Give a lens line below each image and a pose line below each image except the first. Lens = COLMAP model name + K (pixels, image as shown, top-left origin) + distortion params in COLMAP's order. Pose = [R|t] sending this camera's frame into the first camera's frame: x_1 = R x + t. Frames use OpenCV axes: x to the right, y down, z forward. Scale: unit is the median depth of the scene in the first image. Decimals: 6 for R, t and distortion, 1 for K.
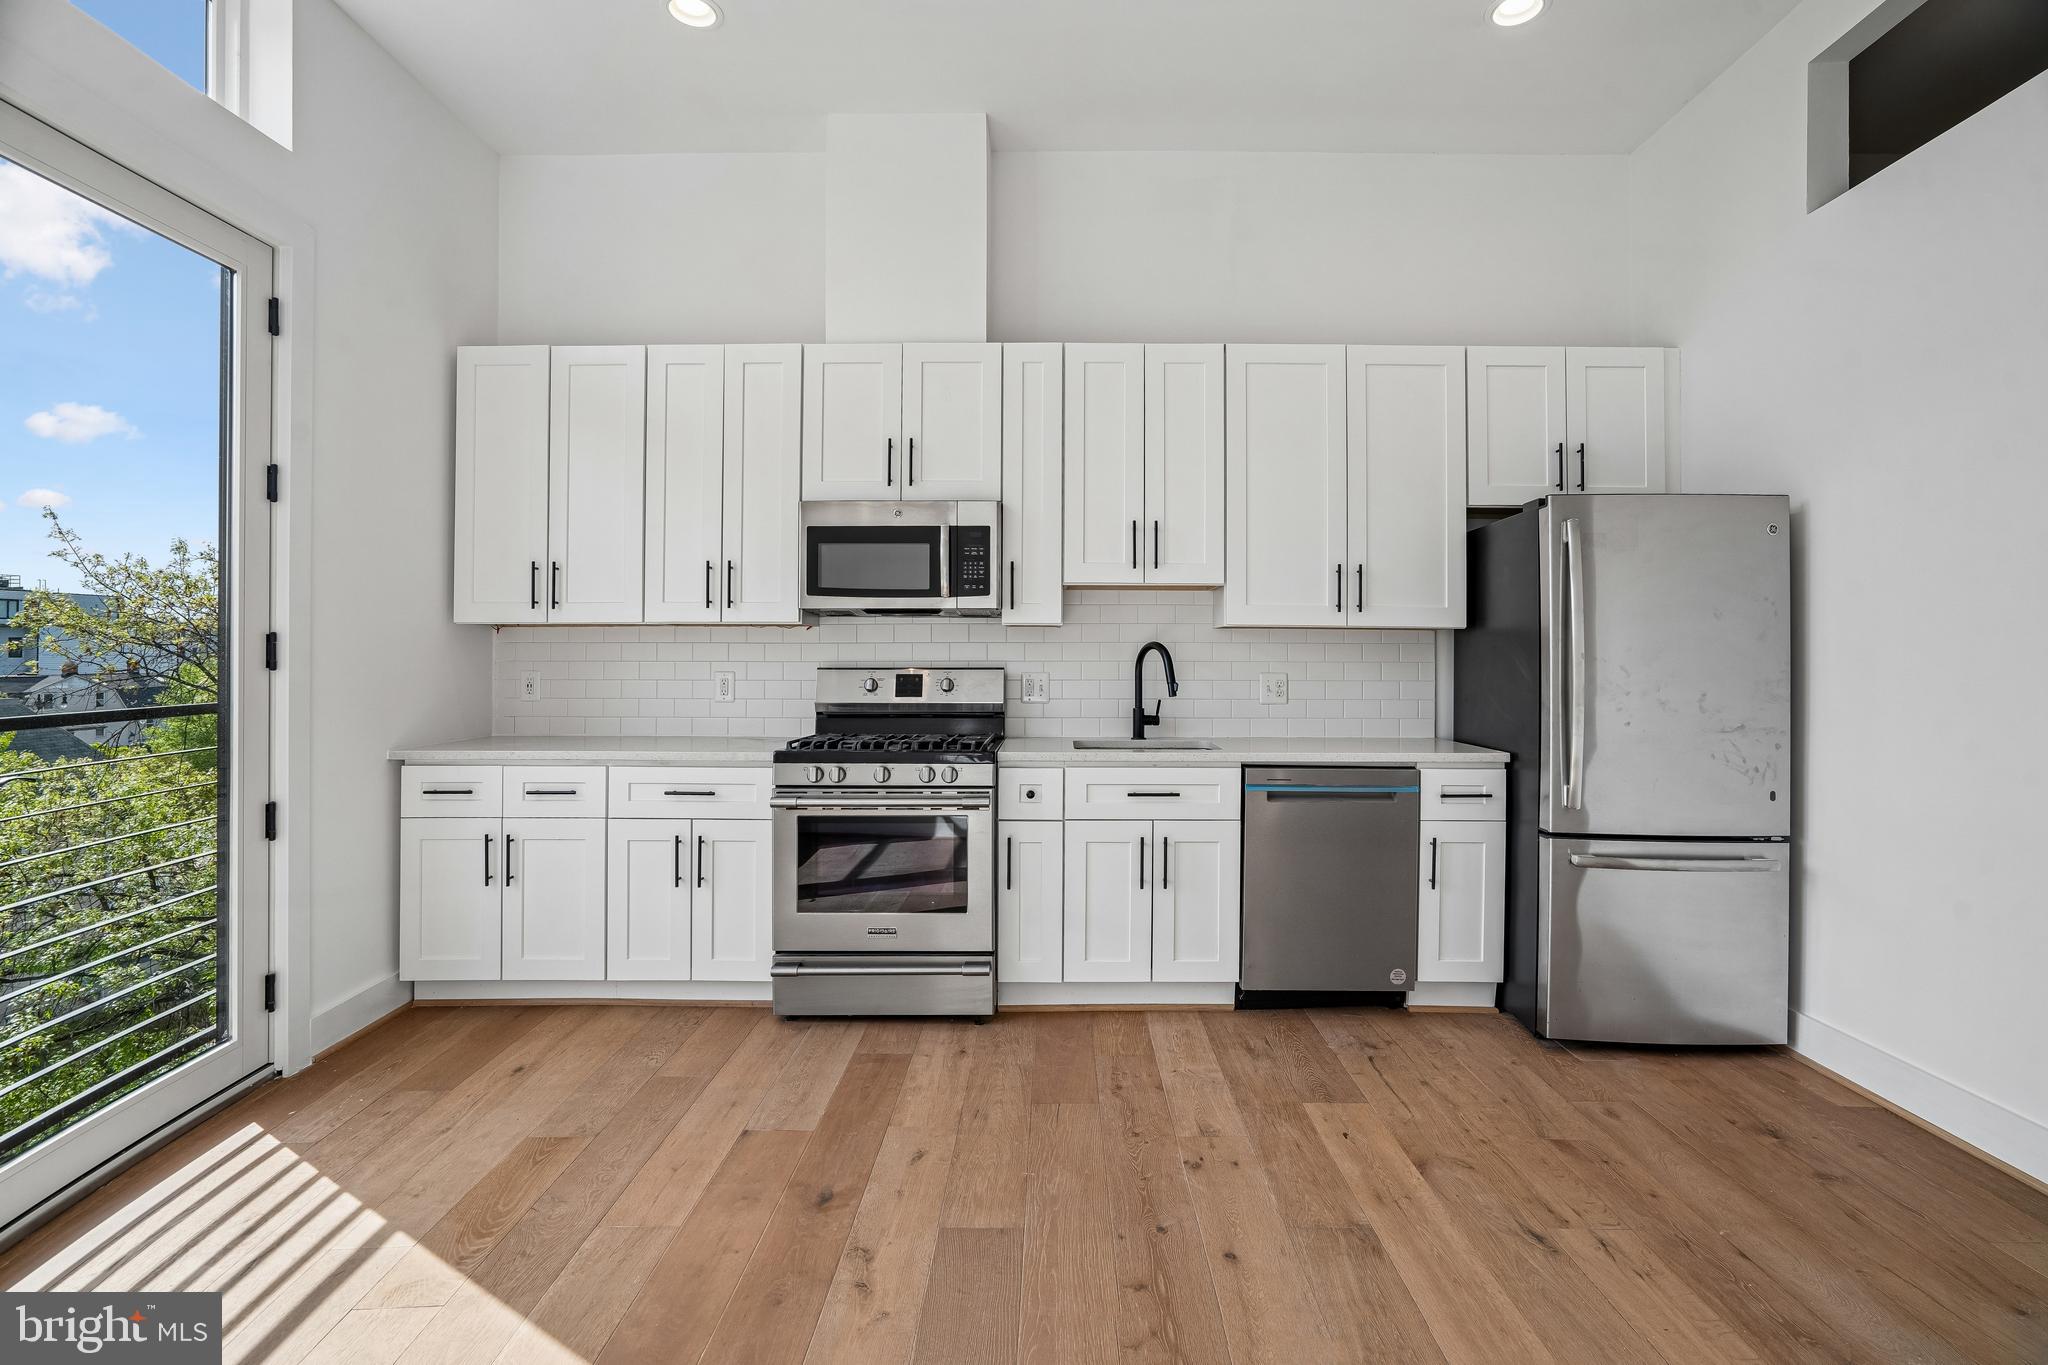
lens RADIAL K [[983.1, 0, 1068.6], [0, 983.1, 666.3], [0, 0, 1]] dist [-0.027785, 0.044262]
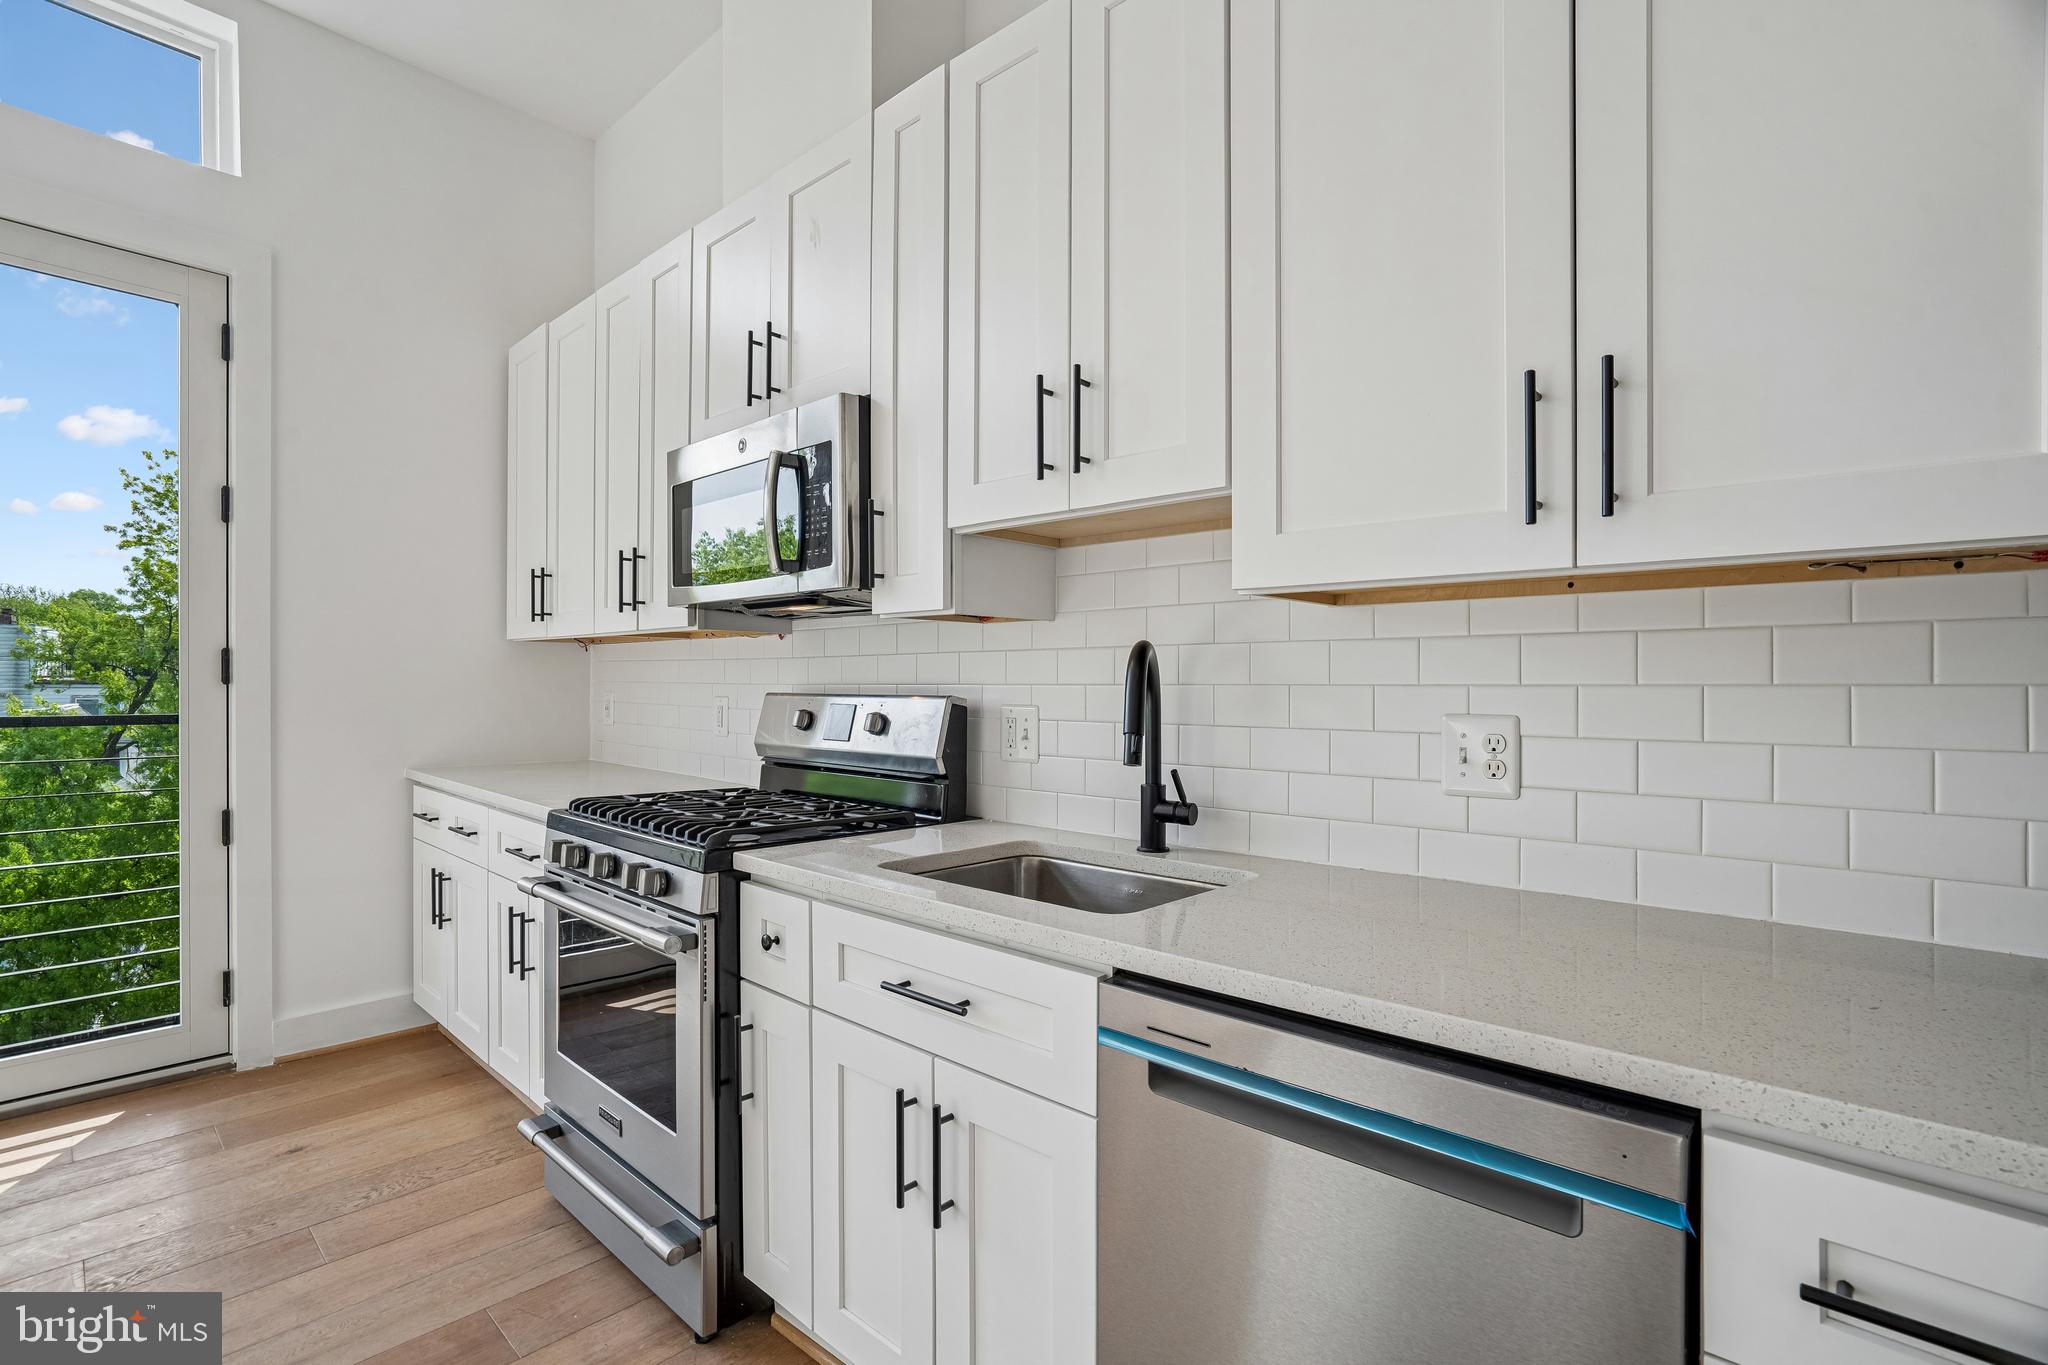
lens RADIAL K [[962.2, 0, 1013.1], [0, 962.2, 684.0], [0, 0, 1]] dist [-0.063366, 0.036766]
pose [[0.710981, 0.001637, -0.703209, 0.394155], [-0.011557, 0.999889, -0.009358, -0.000432], [0.703116, 0.014780, 0.710922, 0.722819]]
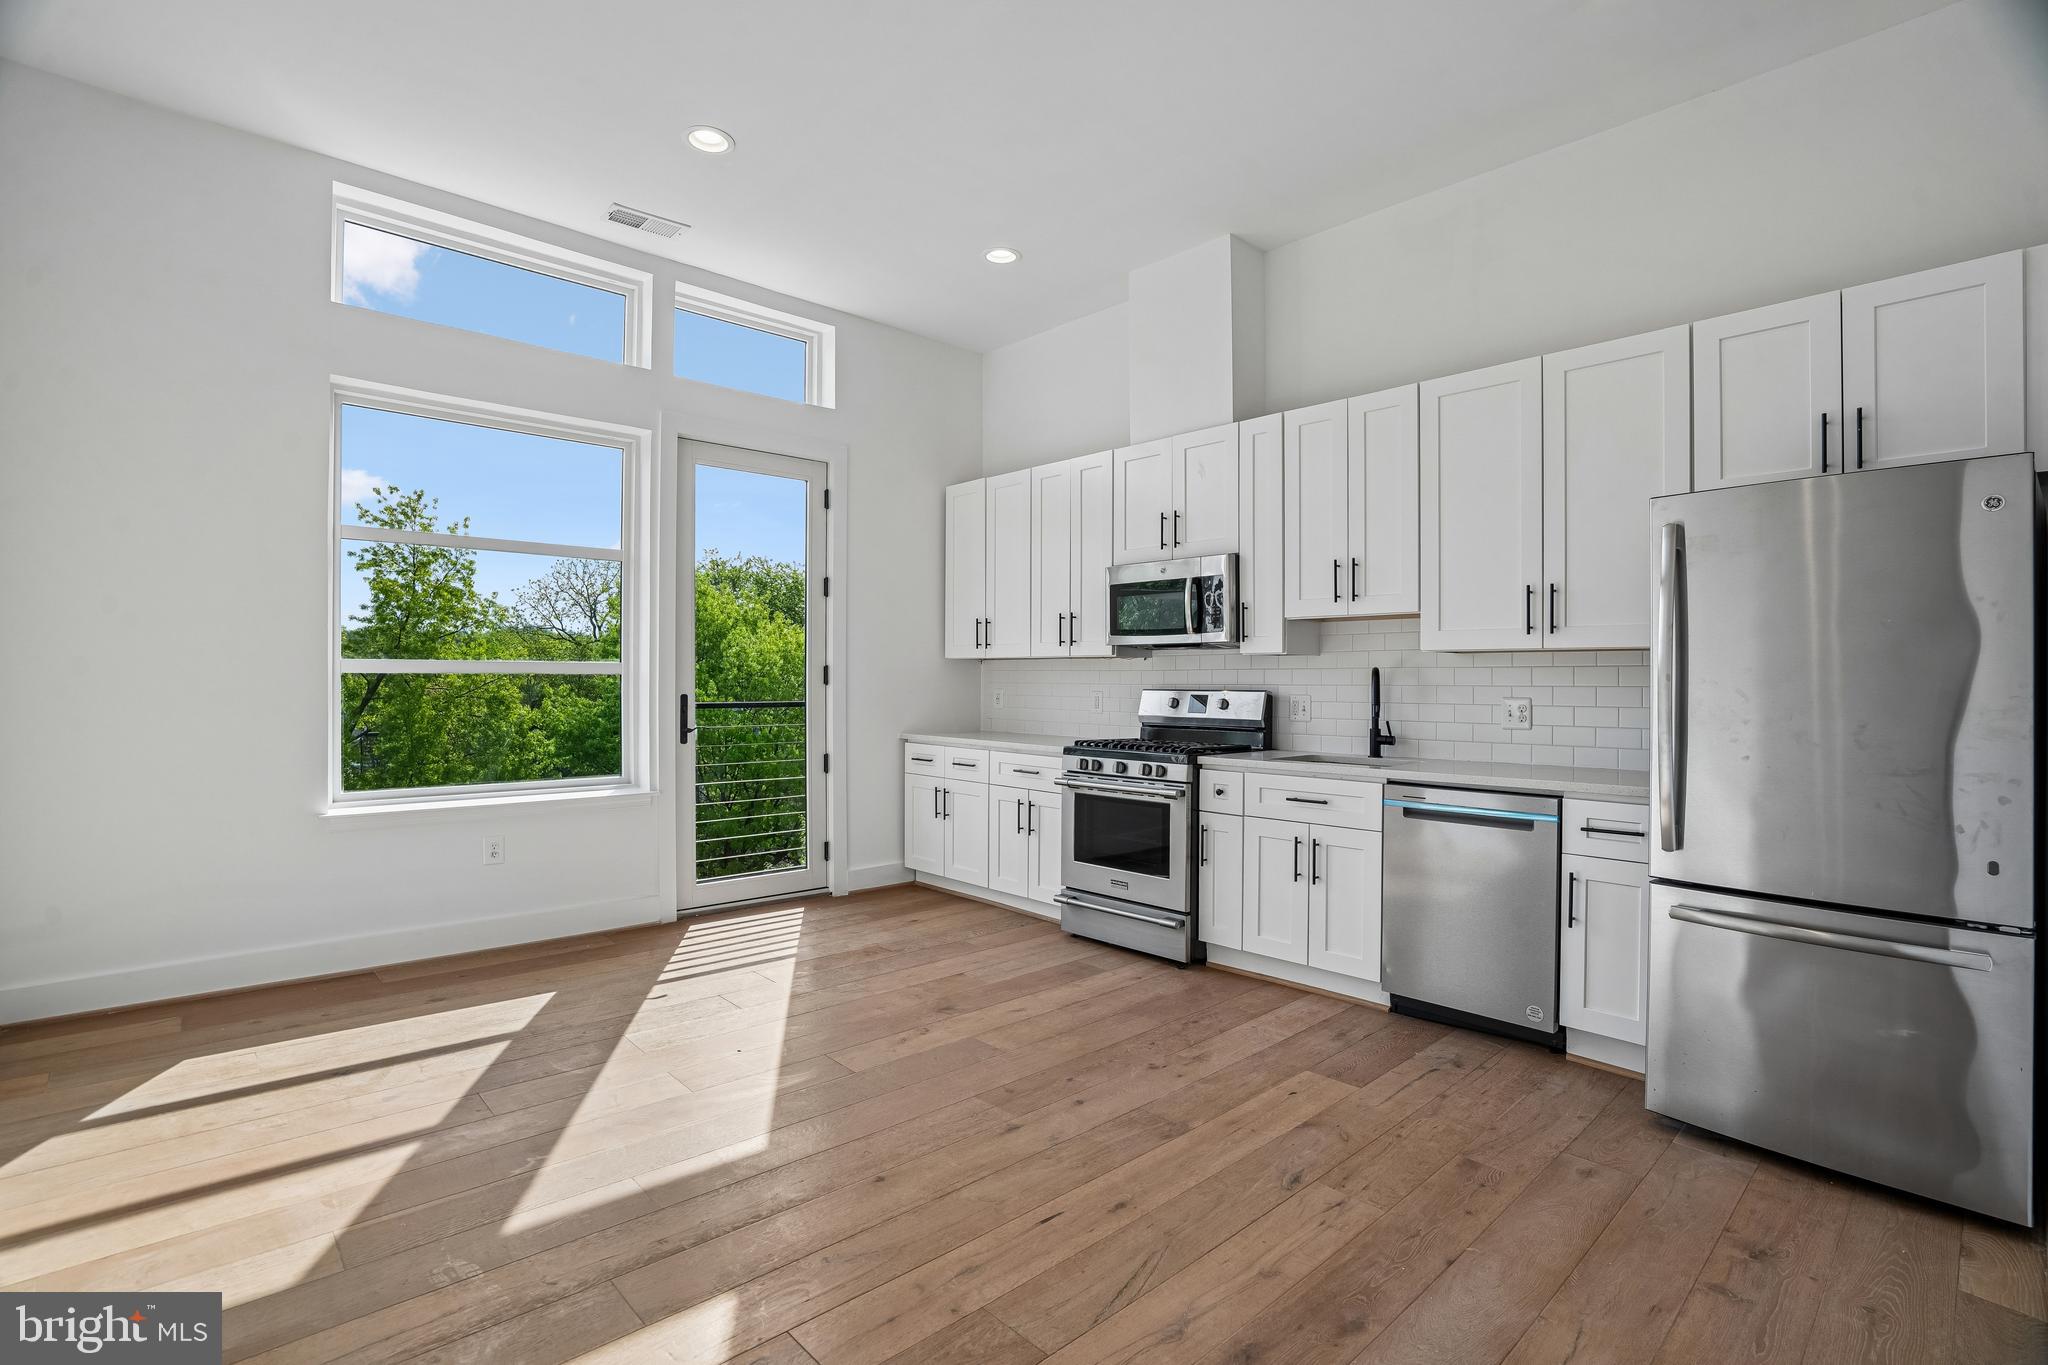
lens RADIAL K [[956.6, 0, 1010.0], [0, 956.6, 683.8], [0, 0, 1]] dist [-0.073233, 0.029997]
pose [[0.667151, 0.001510, -0.744921, 0.664095], [-0.011653, 0.999897, -0.008410, 0.007860], [0.744831, 0.014291, 0.667100, 0.007136]]
